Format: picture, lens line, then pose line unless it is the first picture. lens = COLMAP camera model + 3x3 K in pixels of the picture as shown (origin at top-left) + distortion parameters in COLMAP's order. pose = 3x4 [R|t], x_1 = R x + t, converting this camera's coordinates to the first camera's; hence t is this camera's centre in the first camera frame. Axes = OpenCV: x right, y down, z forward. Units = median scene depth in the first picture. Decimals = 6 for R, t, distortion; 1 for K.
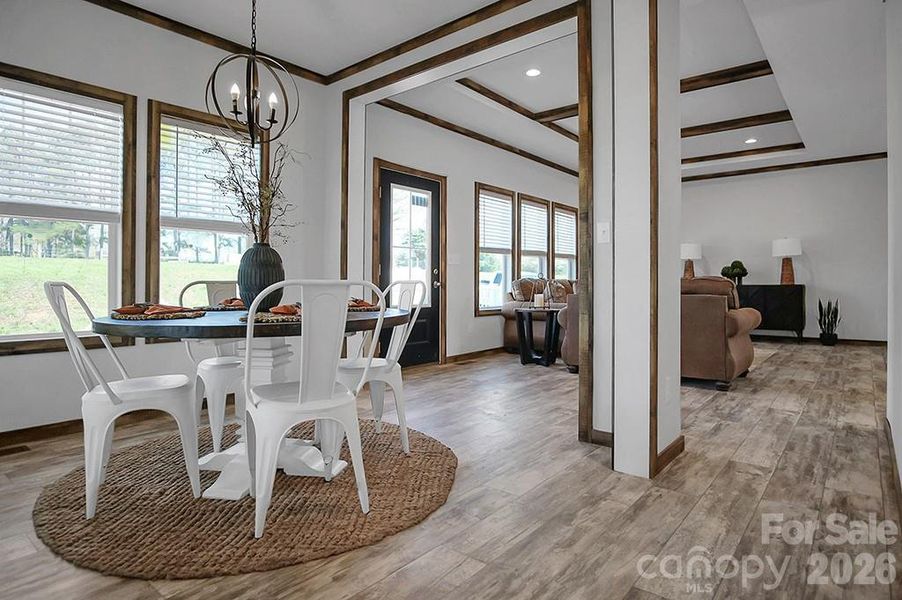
lens RADIAL K [[503.1, 0, 451.3], [0, 503.1, 273.4], [0, 0, 1]] dist [-0.032068, 0.007905]
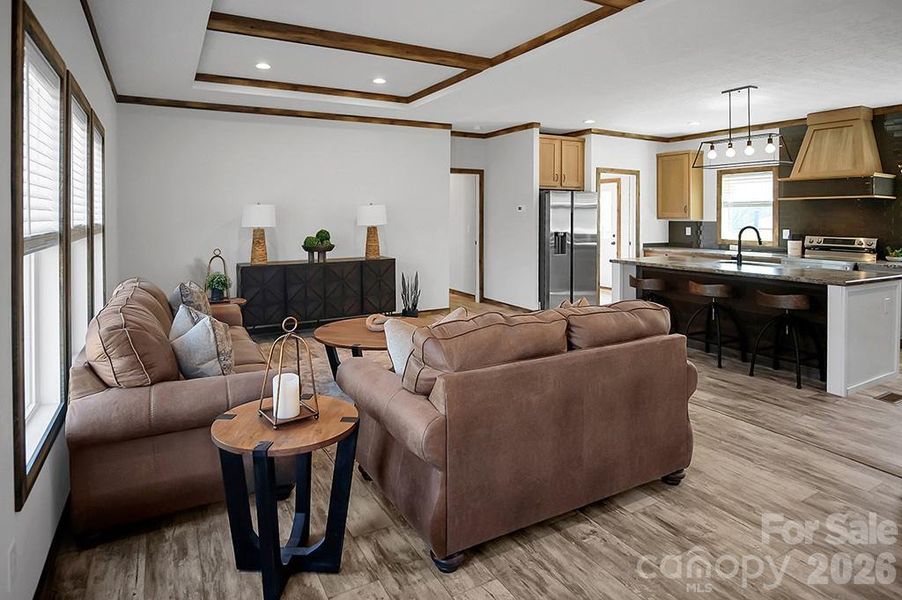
lens RADIAL K [[503.1, 0, 426.7], [0, 503.1, 218.2], [0, 0, 1]] dist [-0.032068, 0.007905]
pose [[0.383991, -0.005522, 0.923320, -0.096850], [-0.016424, 0.999783, 0.012810, -0.065437], [-0.923191, -0.020084, 0.383817, 0.650451]]
